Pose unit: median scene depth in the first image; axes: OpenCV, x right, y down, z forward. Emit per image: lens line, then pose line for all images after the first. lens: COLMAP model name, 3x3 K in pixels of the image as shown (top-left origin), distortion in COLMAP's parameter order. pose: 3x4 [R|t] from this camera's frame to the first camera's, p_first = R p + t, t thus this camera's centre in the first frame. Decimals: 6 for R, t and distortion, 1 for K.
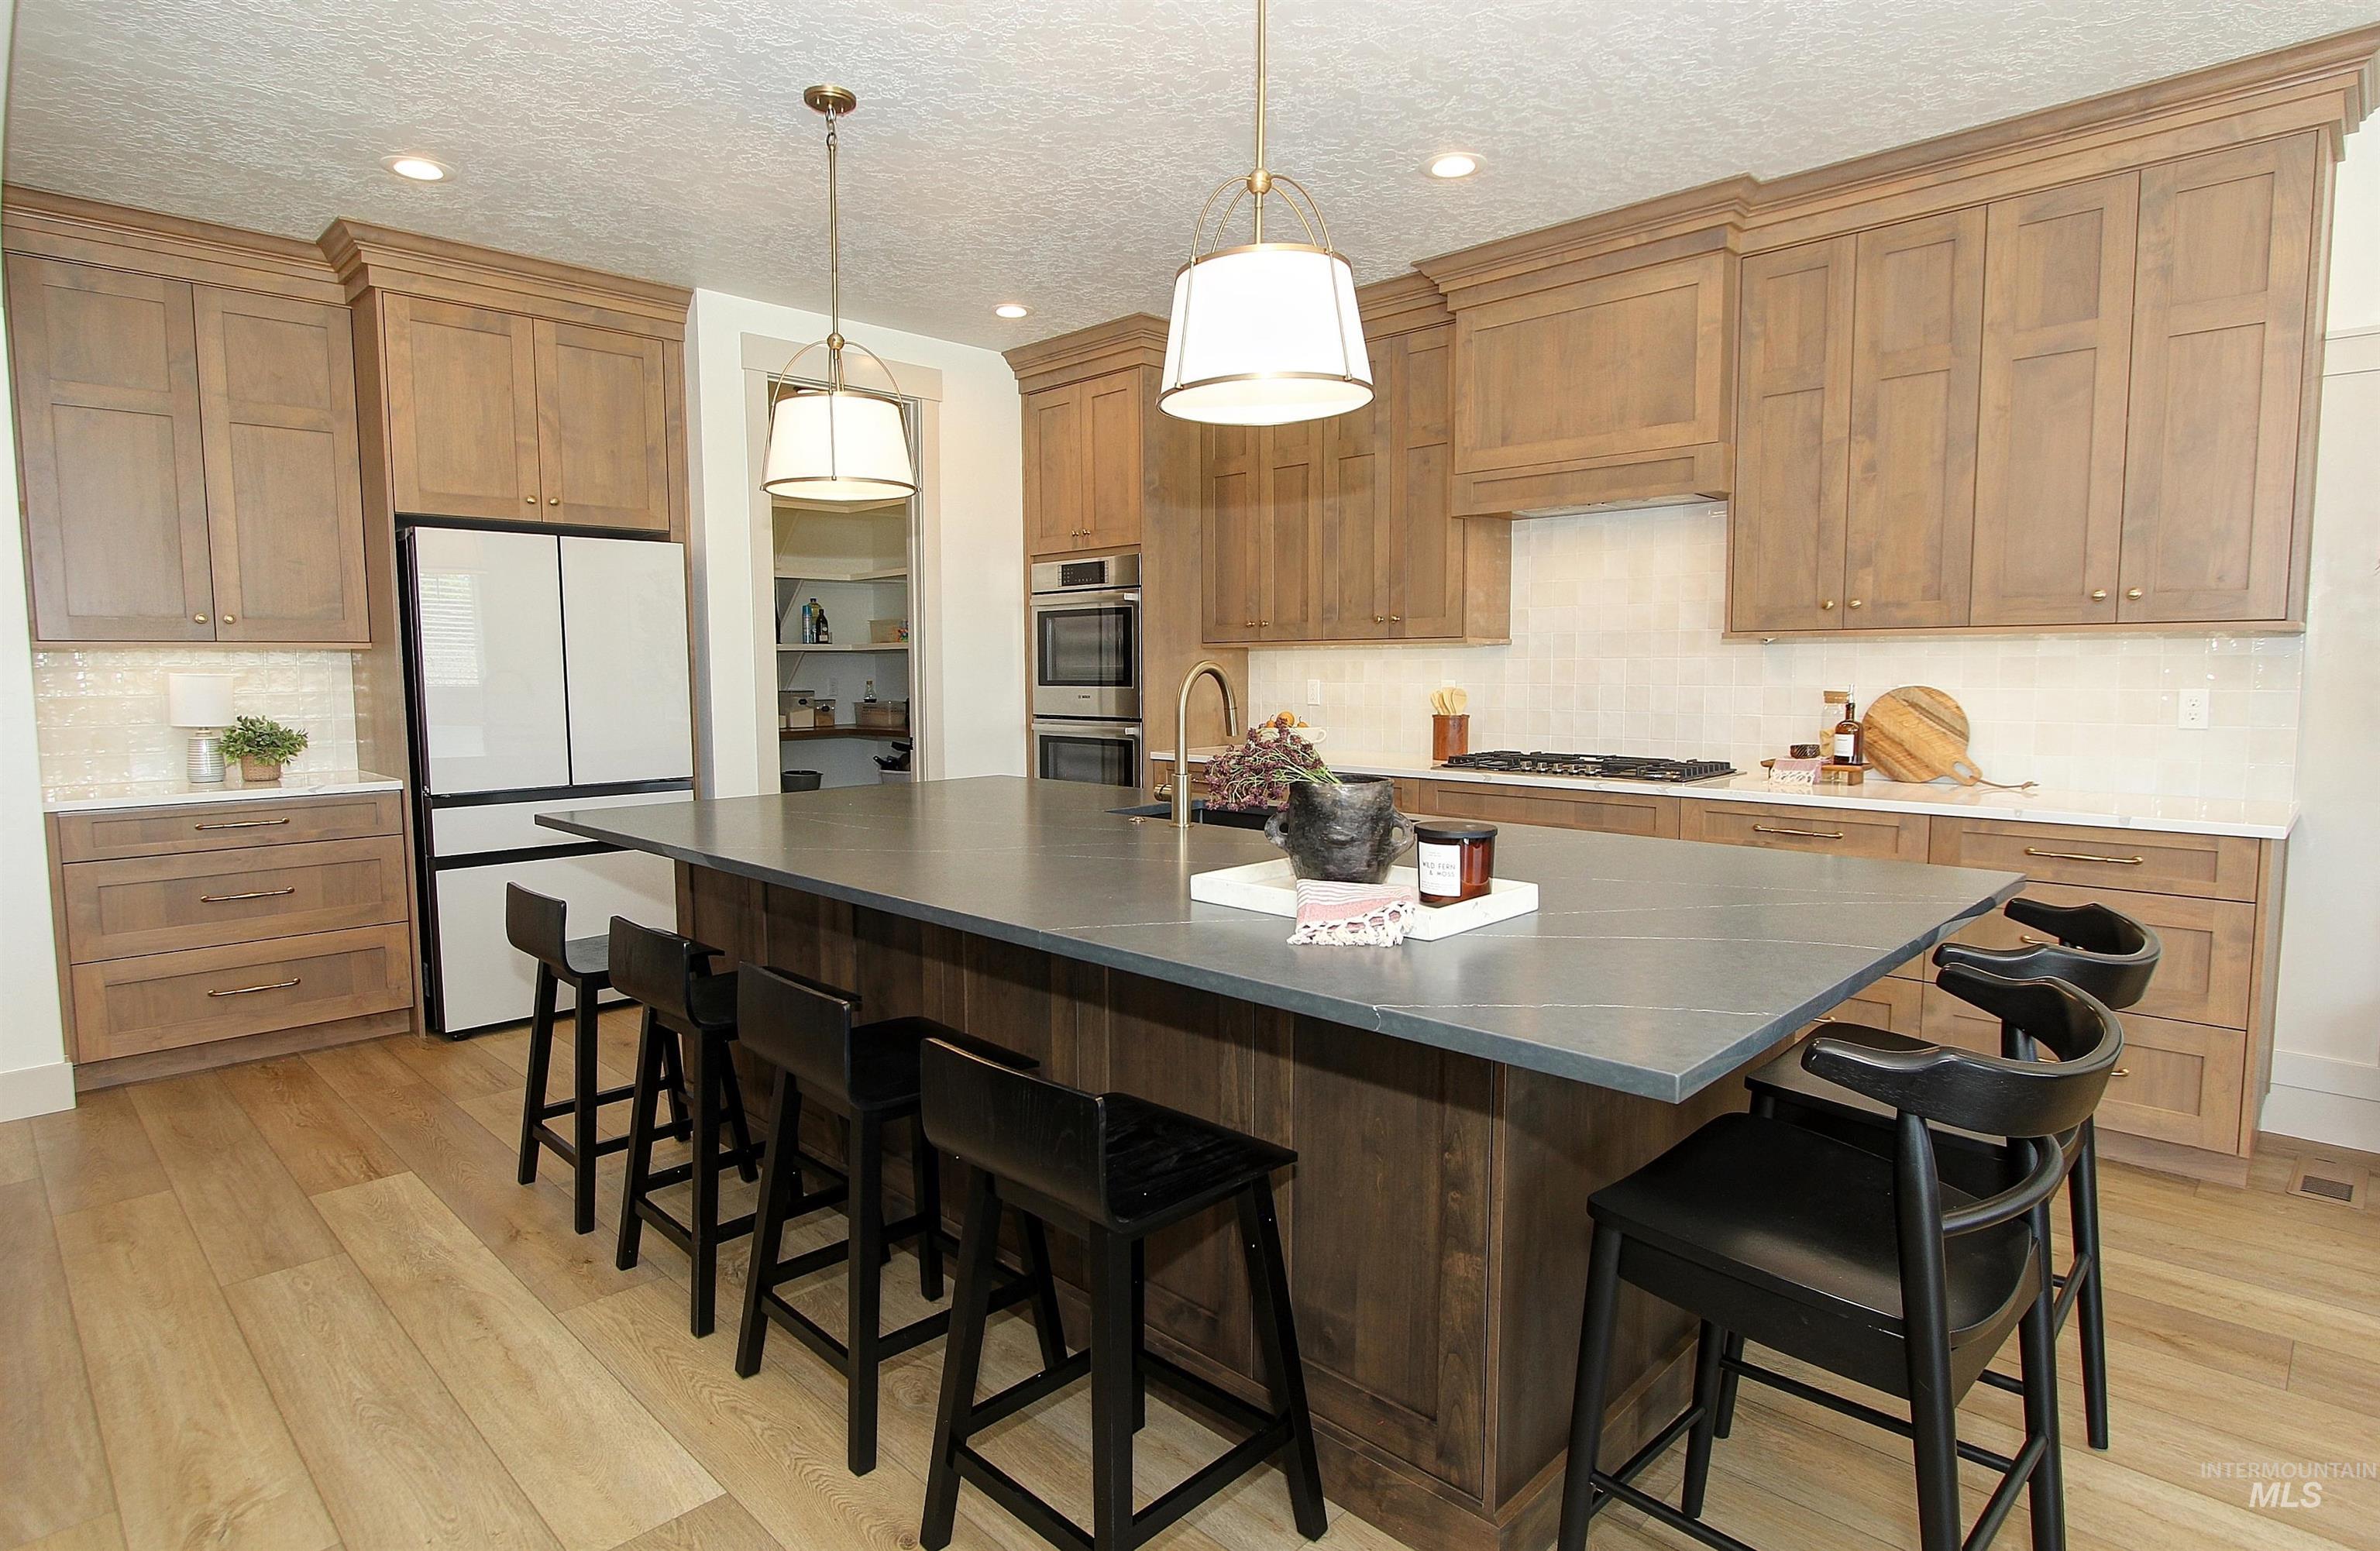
lens RADIAL K [[1249.2, 0, 1186.1], [0, 1249.2, 775.7], [0, 0, 1]] dist [-0.002052, 0.000551]
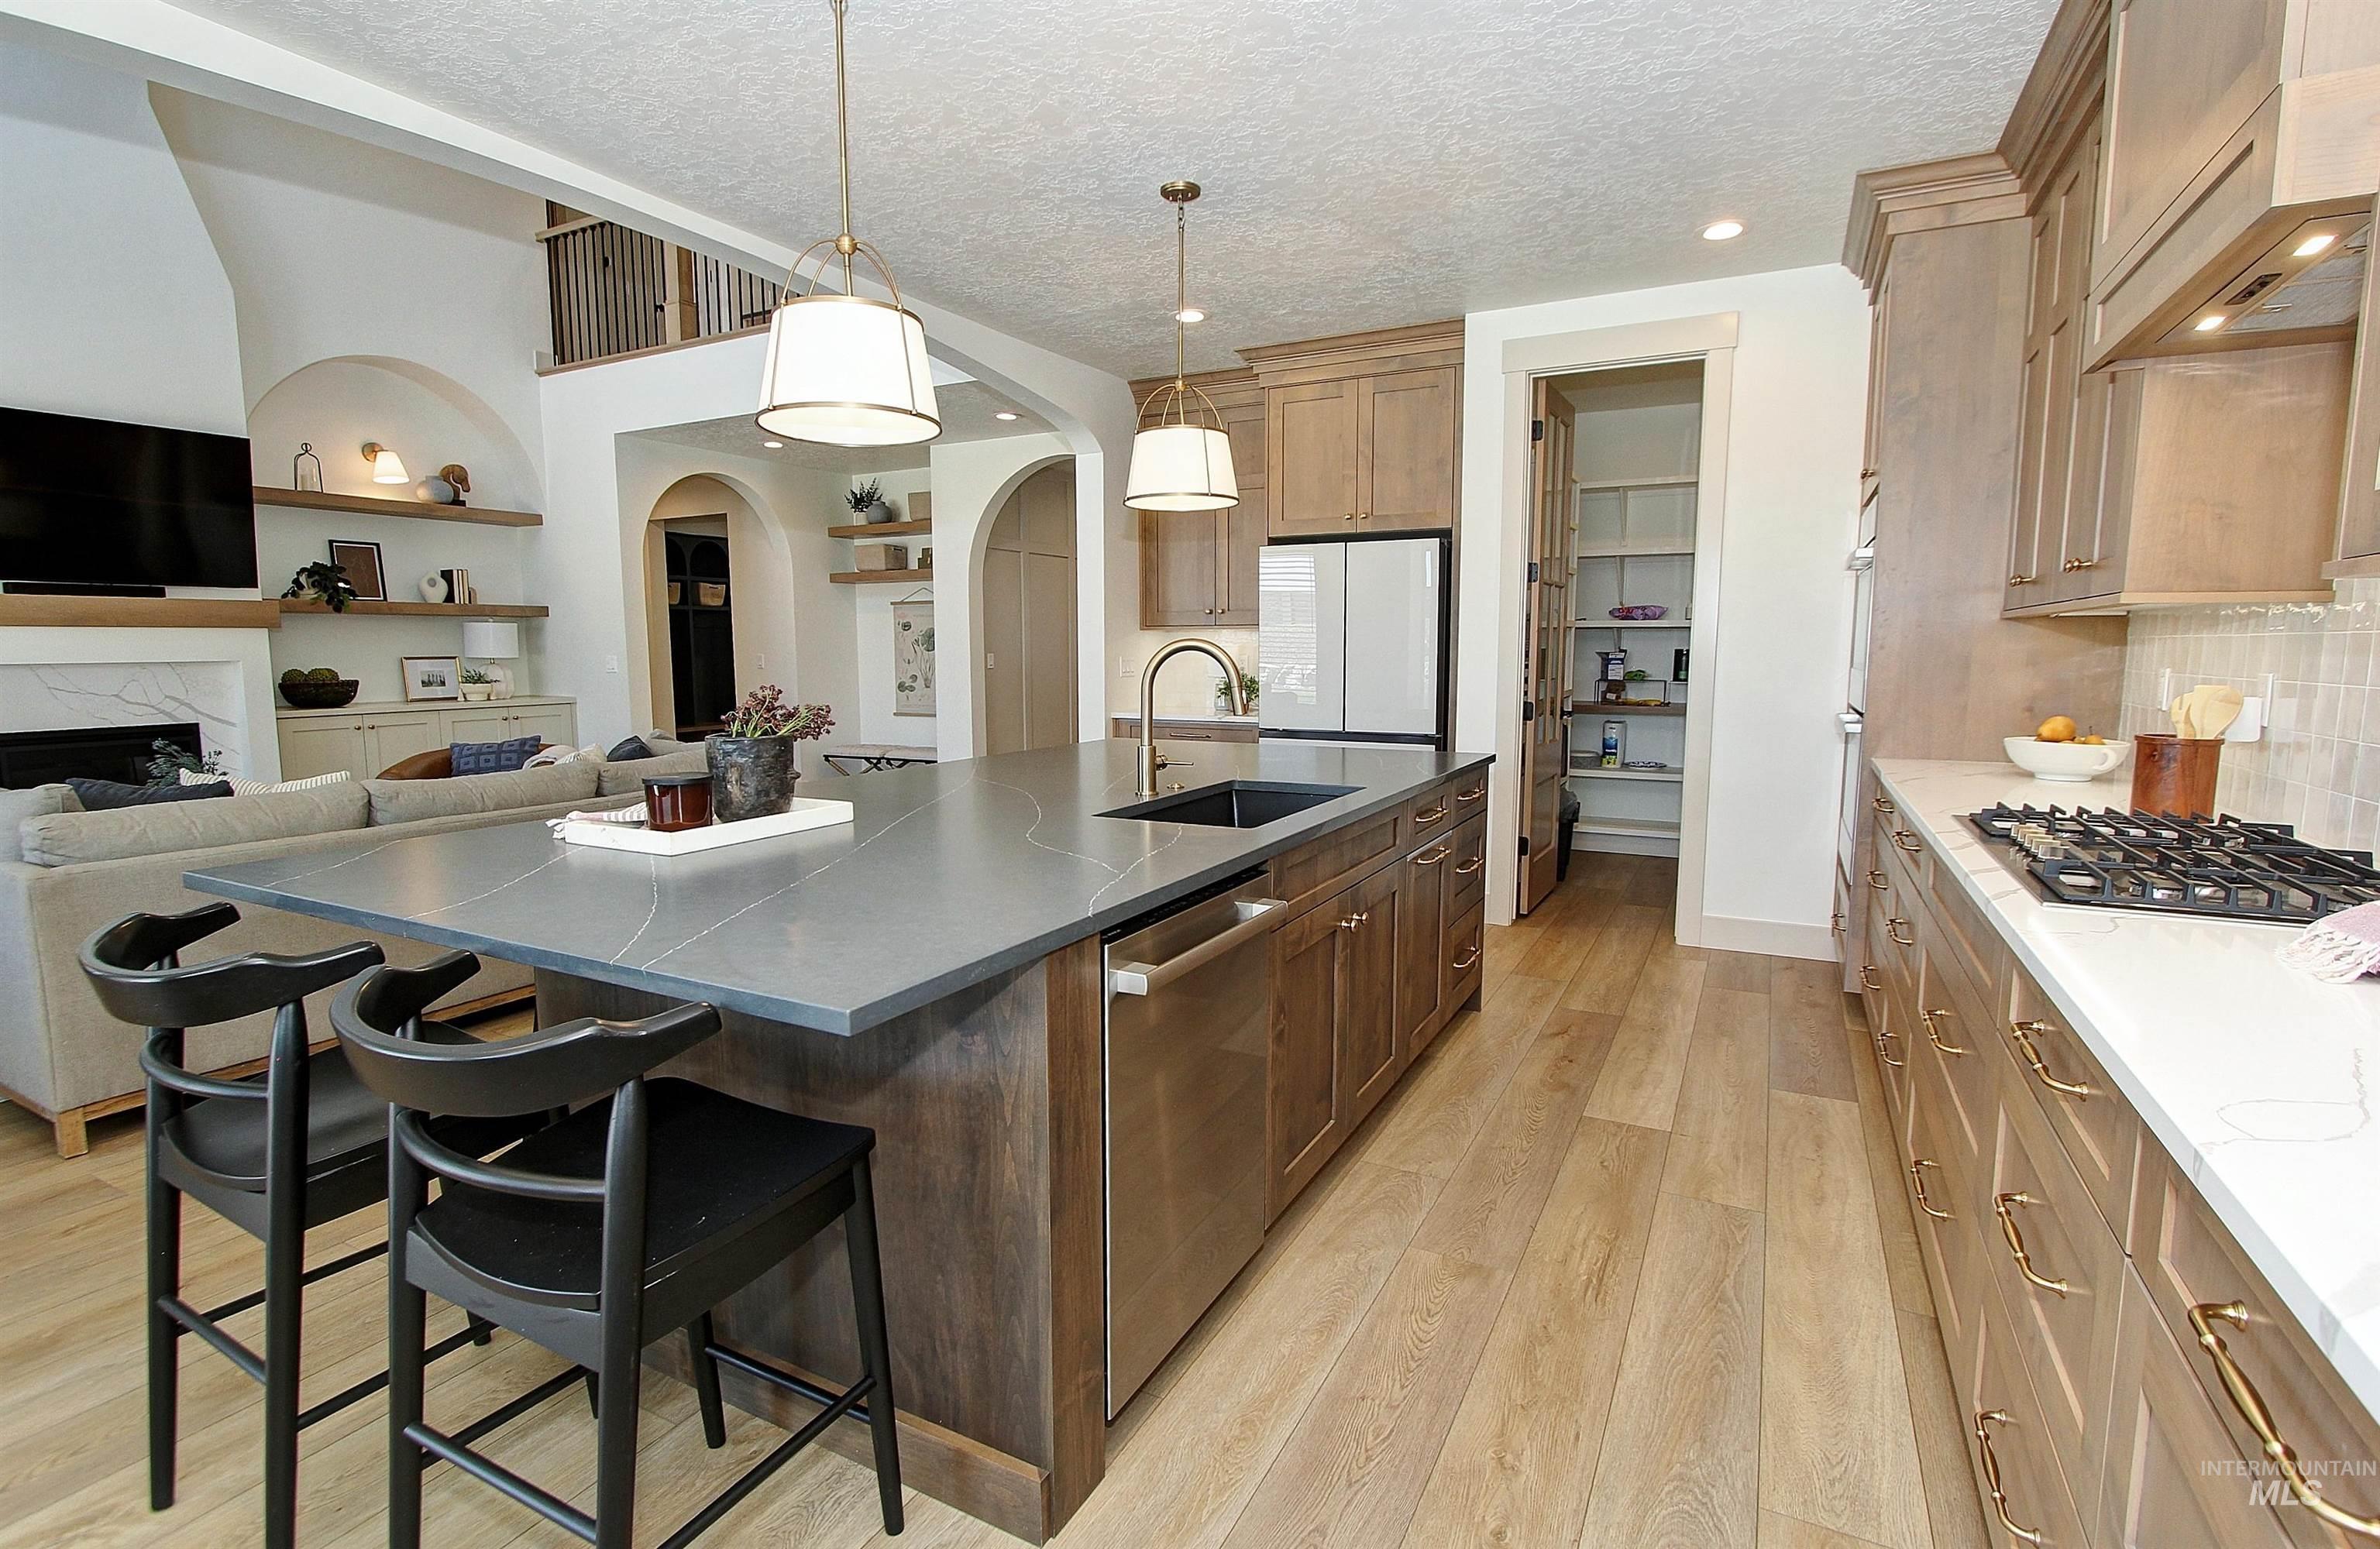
lens RADIAL K [[1122.0, 0, 1186.9], [0, 1122.0, 772.0], [0, 0, 1]] dist [-0.002792, 0.000053]
pose [[0.288000, 0.114302, -0.950784, 0.686898], [-0.085958, 0.991929, 0.093211, -0.053377], [0.953765, 0.054883, 0.295501, 0.564437]]
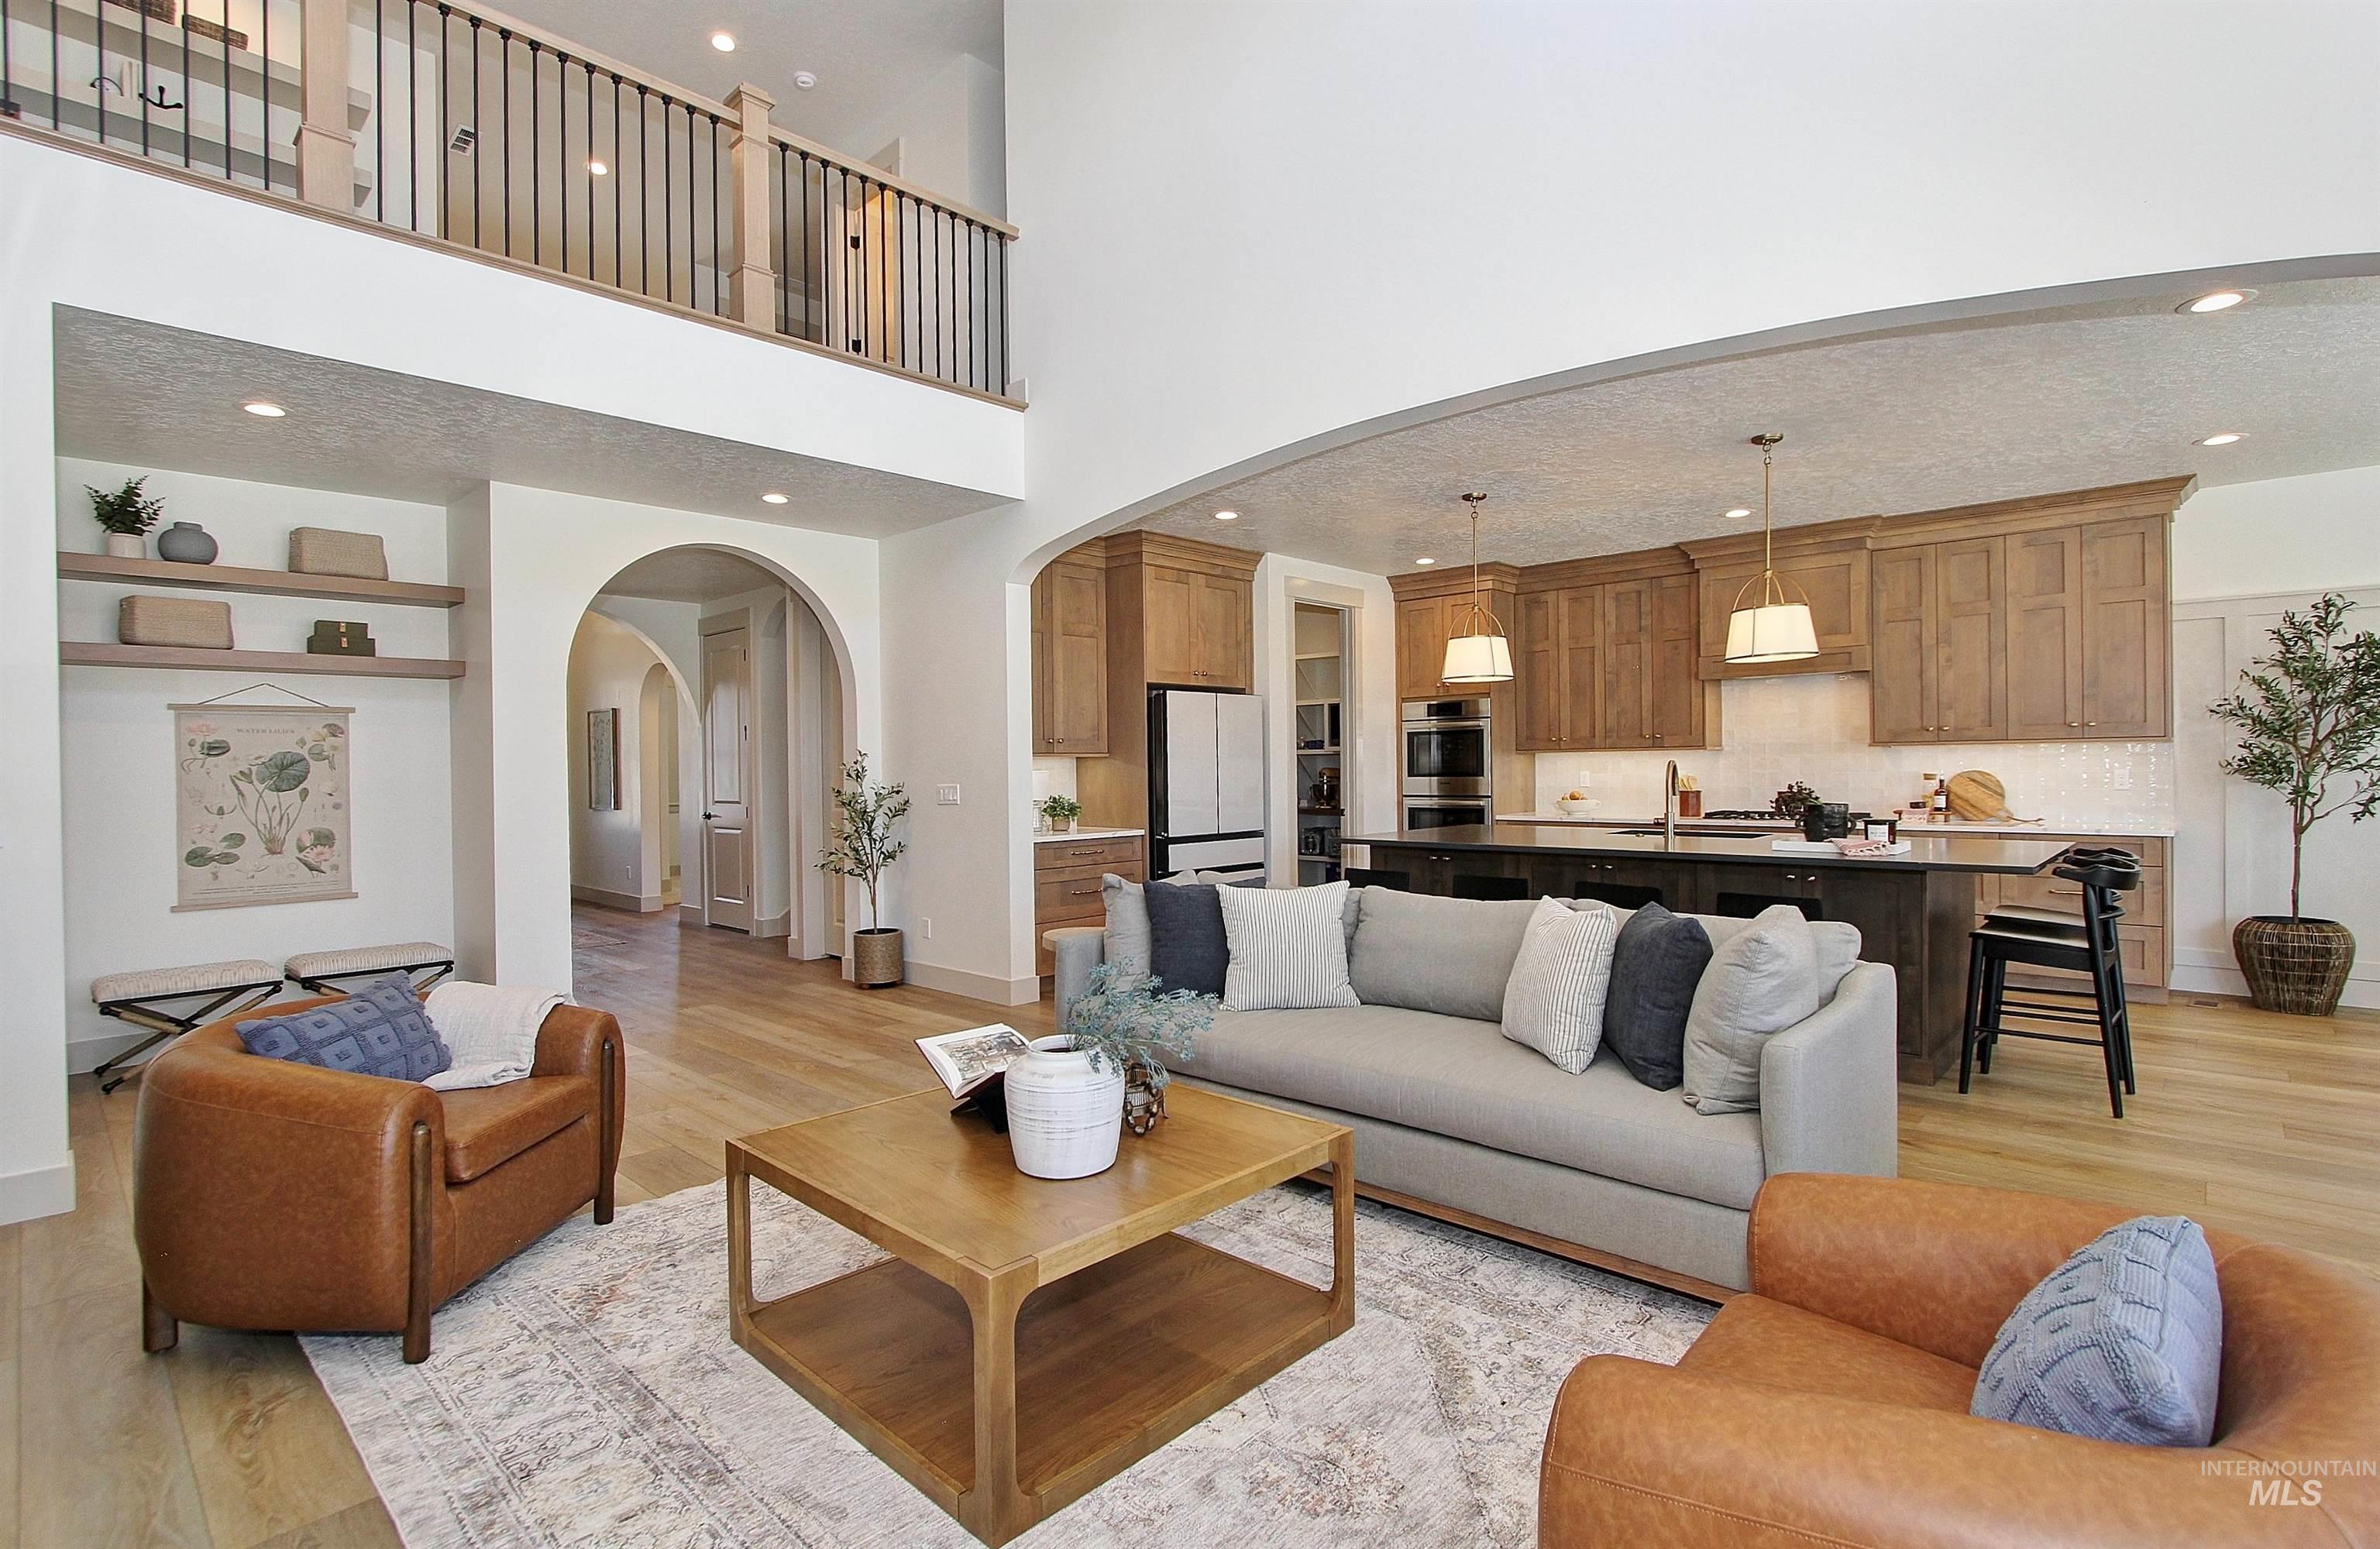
lens RADIAL K [[1122.0, 0, 1195.2], [0, 1122.0, 779.4], [0, 0, 1]] dist [-0.002792, 0.000053]
pose [[0.999540, -0.007319, 0.029429, -0.654627], [0.009609, 0.996873, -0.078436, 0.064683], [-0.028763, 0.078682, 0.996485, -0.672485]]
